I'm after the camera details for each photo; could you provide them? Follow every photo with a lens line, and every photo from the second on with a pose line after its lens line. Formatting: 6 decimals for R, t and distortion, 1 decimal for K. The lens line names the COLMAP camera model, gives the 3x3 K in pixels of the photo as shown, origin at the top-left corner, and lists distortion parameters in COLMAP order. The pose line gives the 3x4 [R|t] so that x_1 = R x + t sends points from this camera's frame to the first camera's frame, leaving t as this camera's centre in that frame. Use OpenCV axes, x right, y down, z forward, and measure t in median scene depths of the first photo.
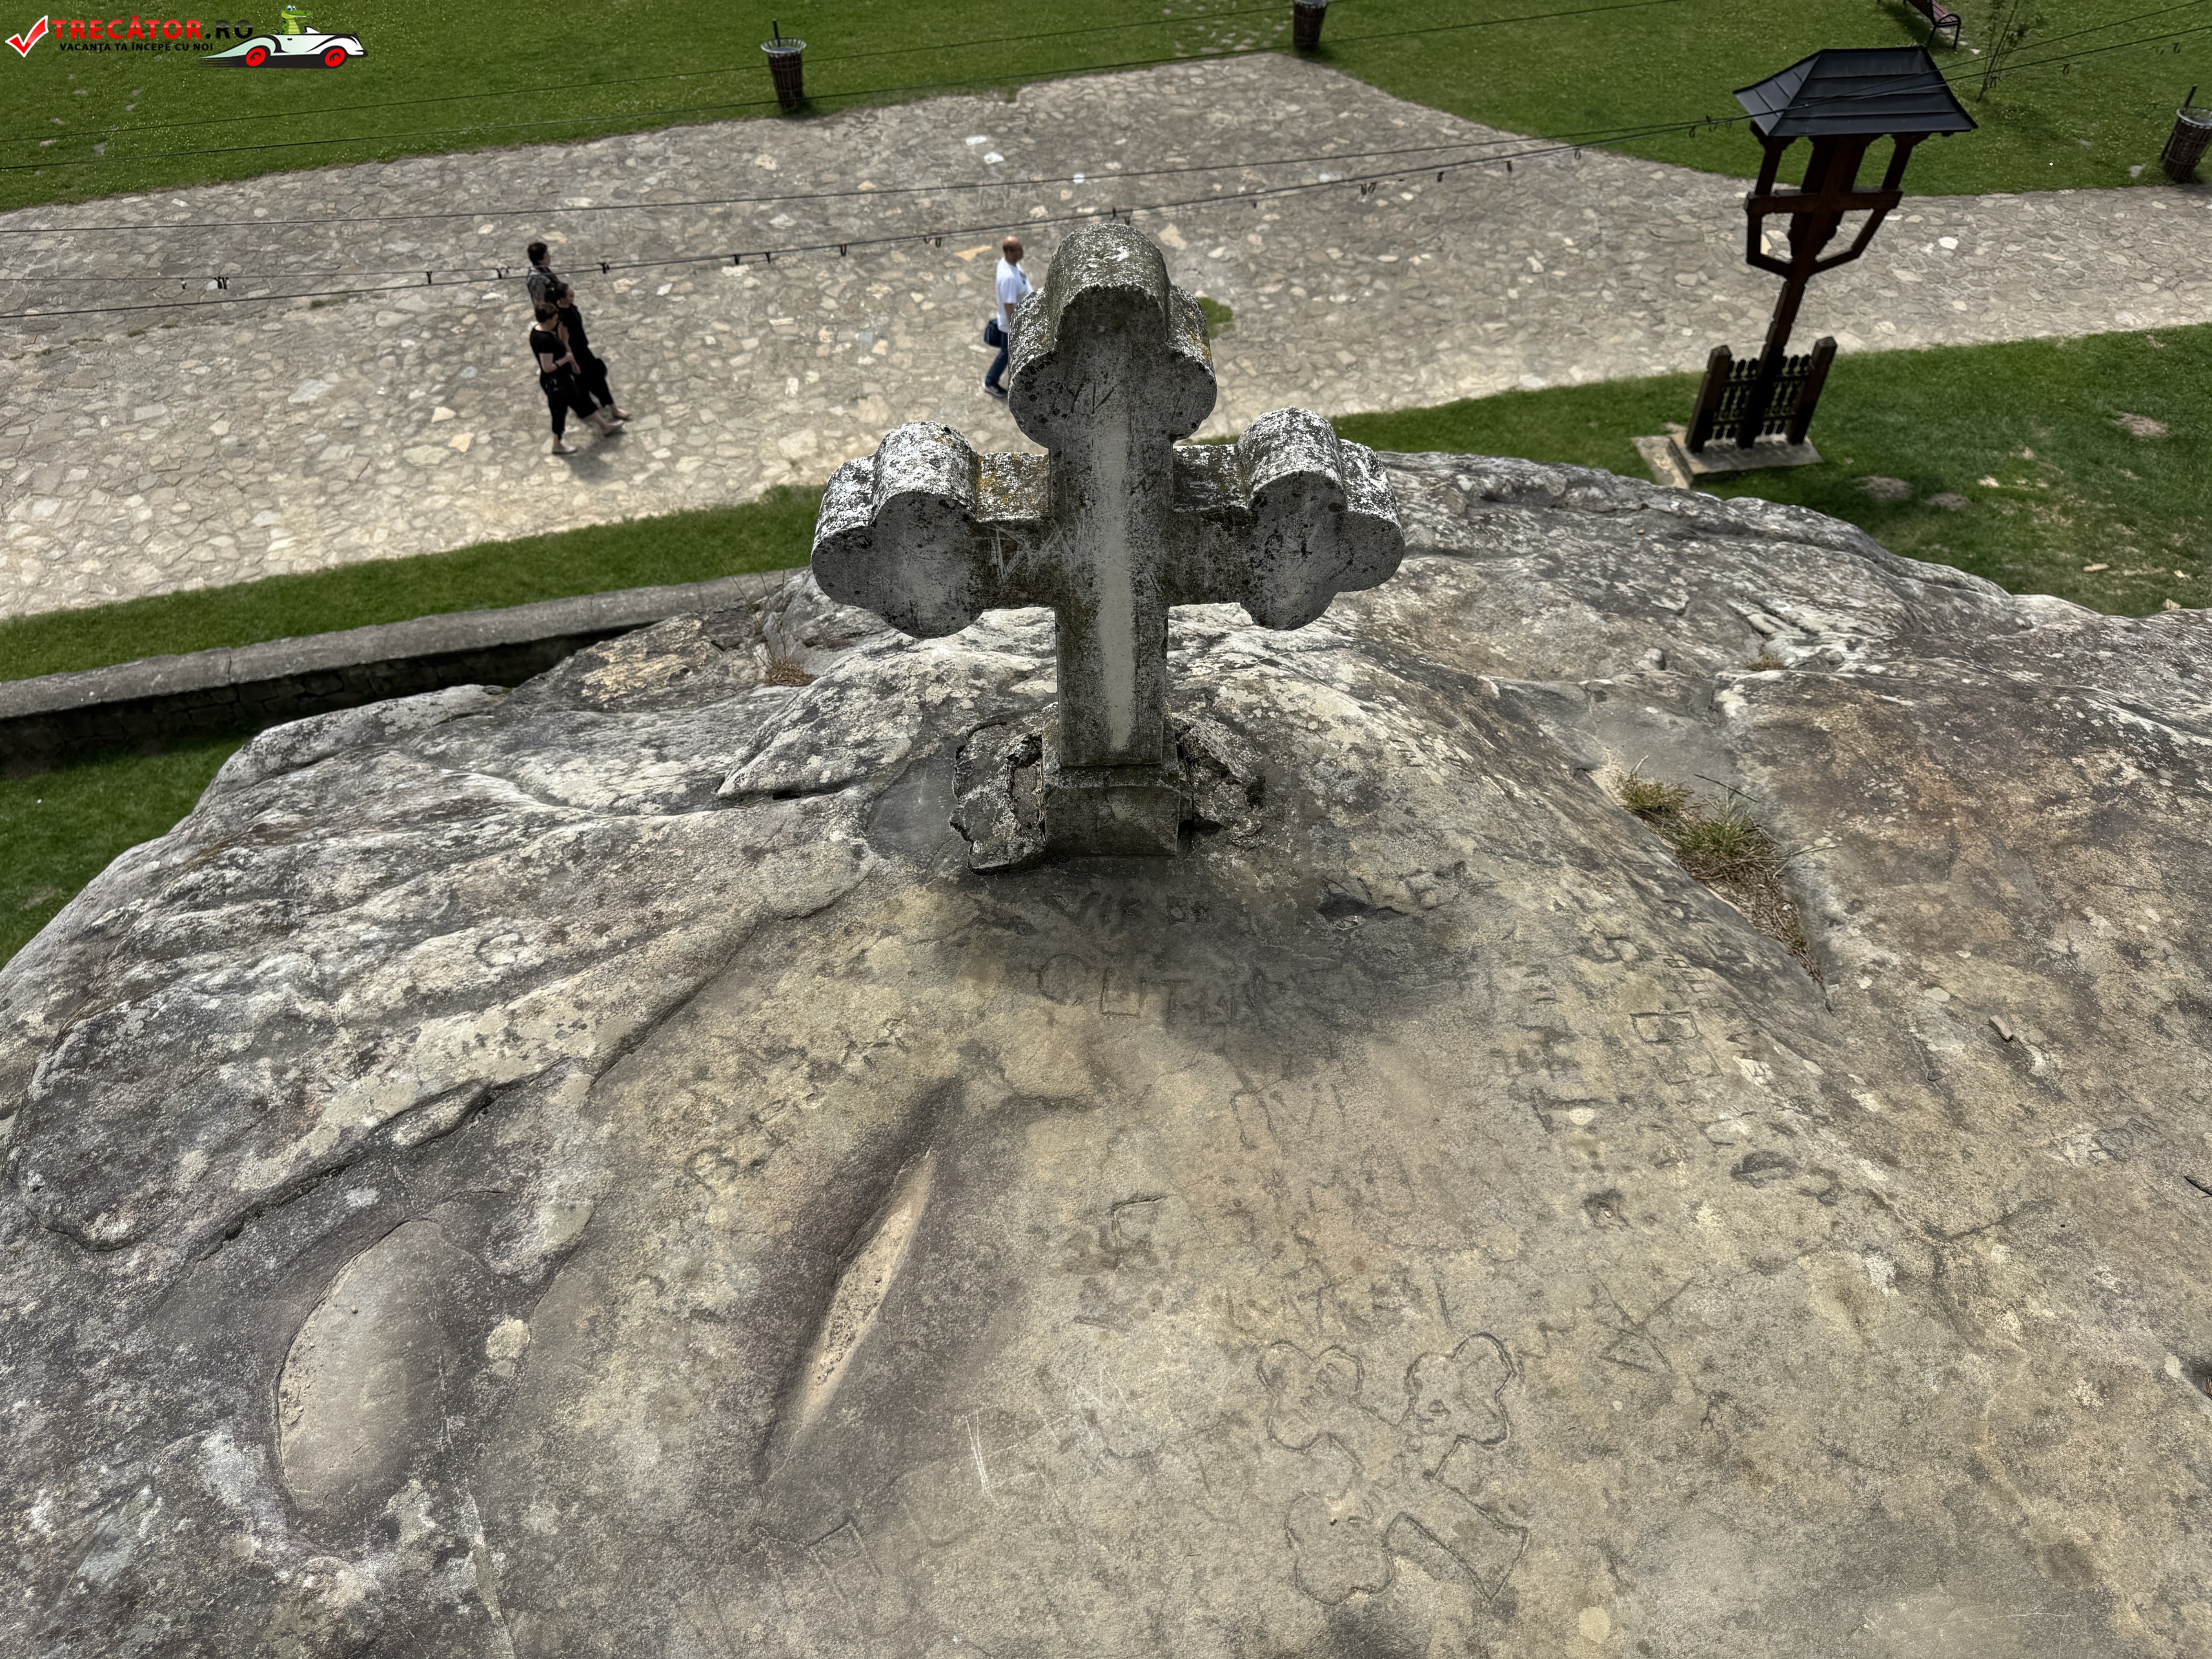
lens RADIAL K [[1558.6, 0, 1094.2], [0, 1558.6, 832.2], [0, 0, 1]] dist [0.057624, -0.078841]
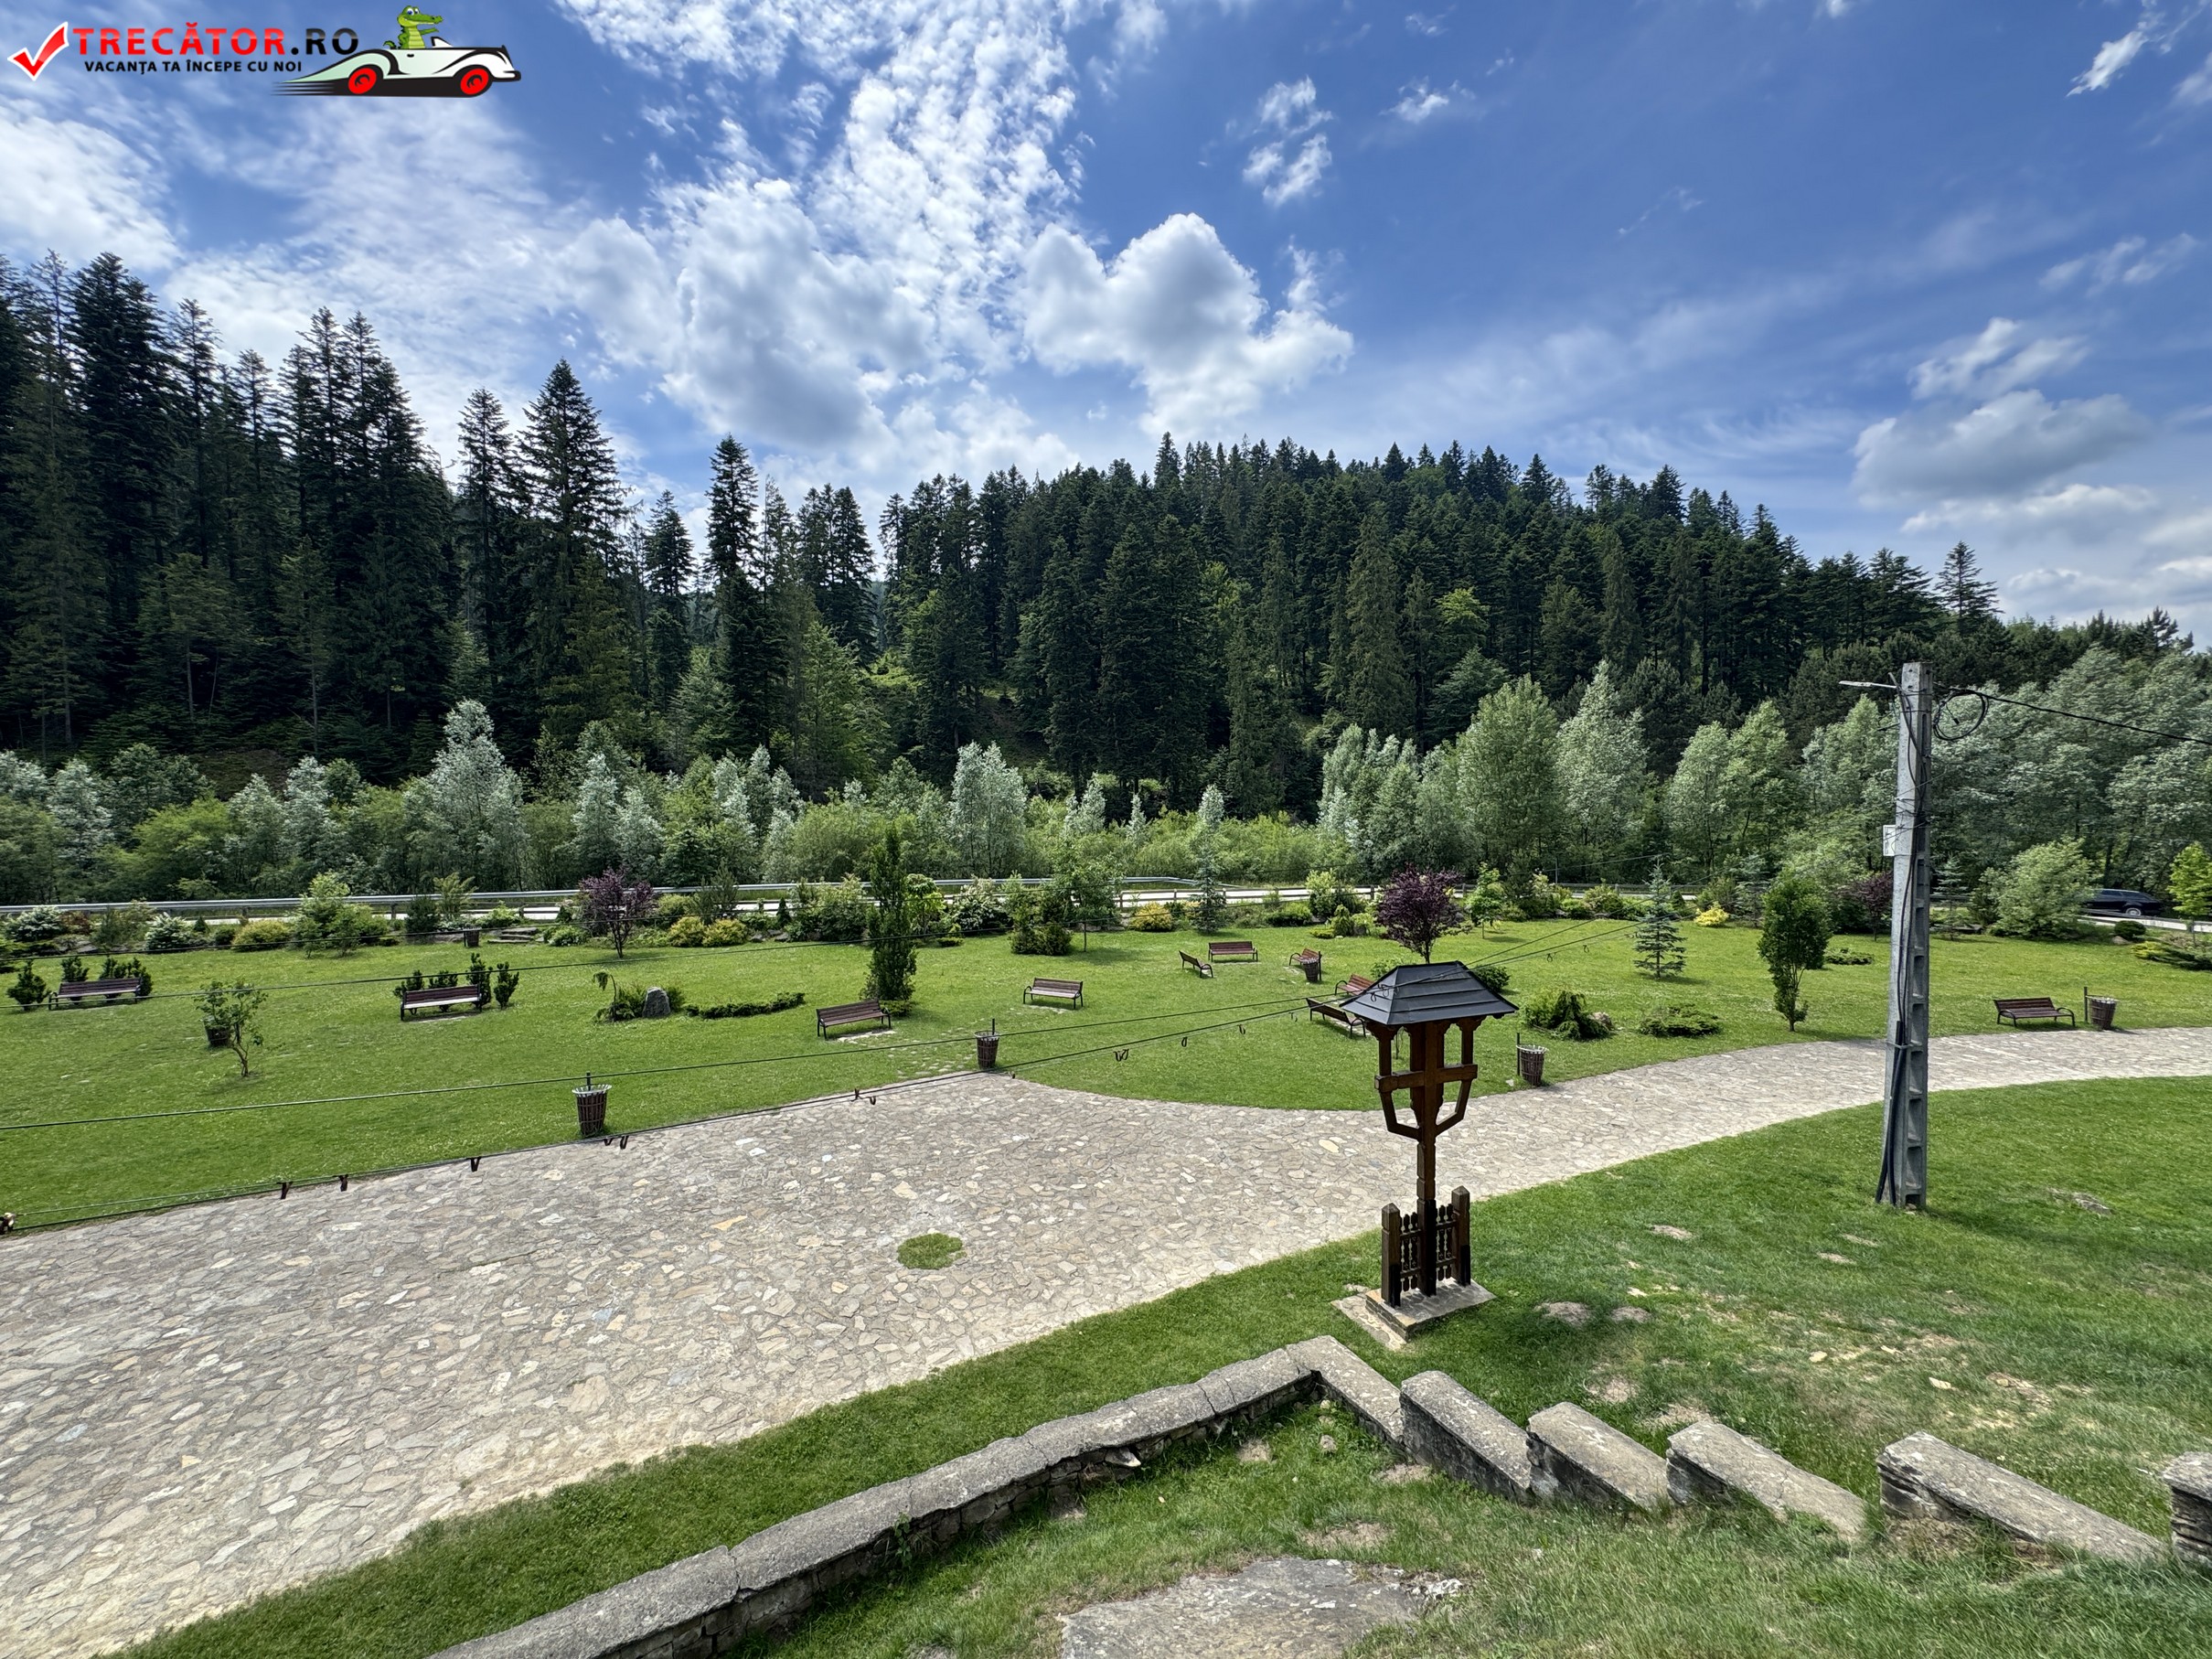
lens RADIAL K [[883.1, 0, 1099.3], [0, 883.1, 823.7], [0, 0, 1]] dist [-0.002148, -0.000251]
pose [[0.960769, -0.003665, 0.277325, 0.006427], [0.200515, 0.699997, -0.685418, -0.088931], [-0.191614, 0.714136, 0.673271, 0.352679]]
